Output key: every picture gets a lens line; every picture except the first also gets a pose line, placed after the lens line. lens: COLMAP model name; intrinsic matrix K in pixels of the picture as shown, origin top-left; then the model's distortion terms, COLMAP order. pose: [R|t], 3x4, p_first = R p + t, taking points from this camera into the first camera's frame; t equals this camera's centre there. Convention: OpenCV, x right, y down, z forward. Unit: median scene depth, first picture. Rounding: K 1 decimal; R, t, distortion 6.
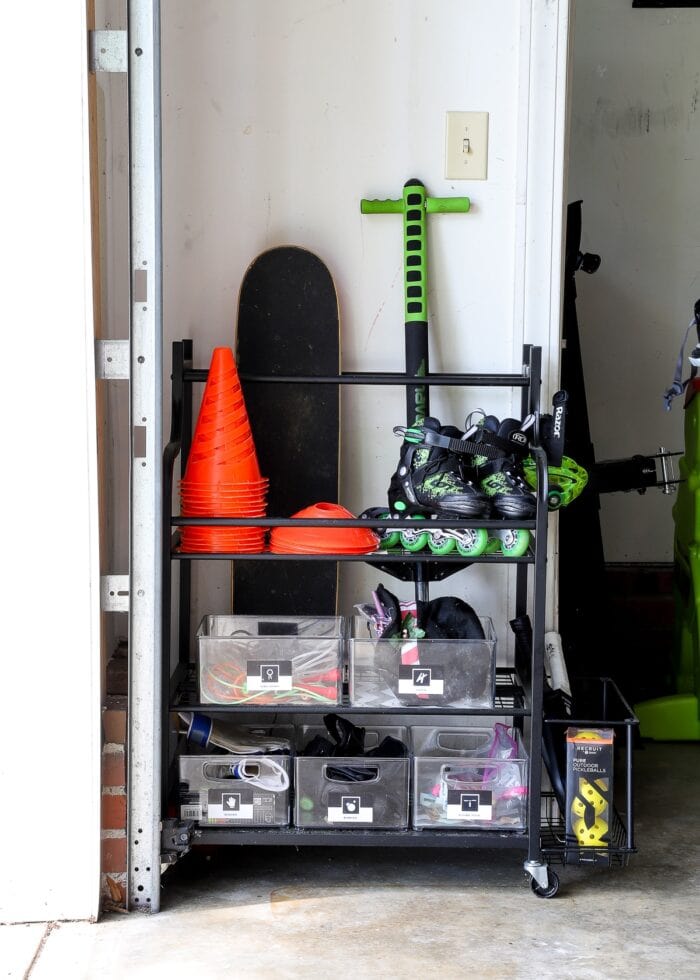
lens RADIAL K [[1914.7, 0, 350.0], [0, 1914.7, 490.0], [0, 0, 1]] dist [0.072962, 0.178763]
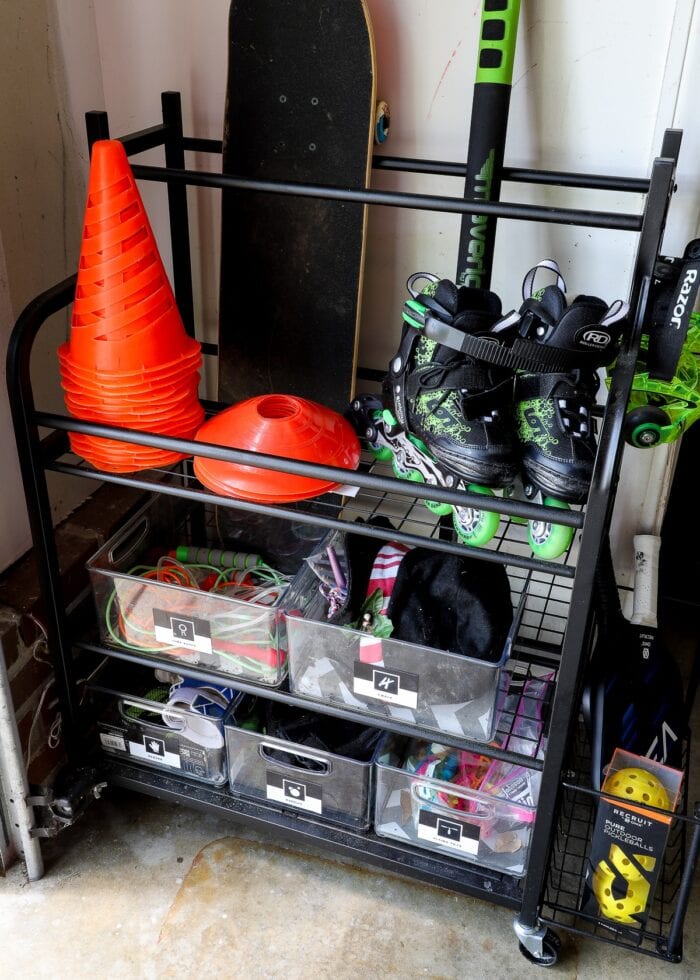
lens RADIAL K [[935.8, 0, 361.8], [0, 935.8, 440.3], [0, 0, 1]] dist [0.004559, 0.020495]
pose [[0.947278, 0.157628, -0.278958, 0.106133], [-0.039705, 0.921659, 0.385963, -0.104727], [0.317943, -0.354539, 0.879326, 0.733361]]
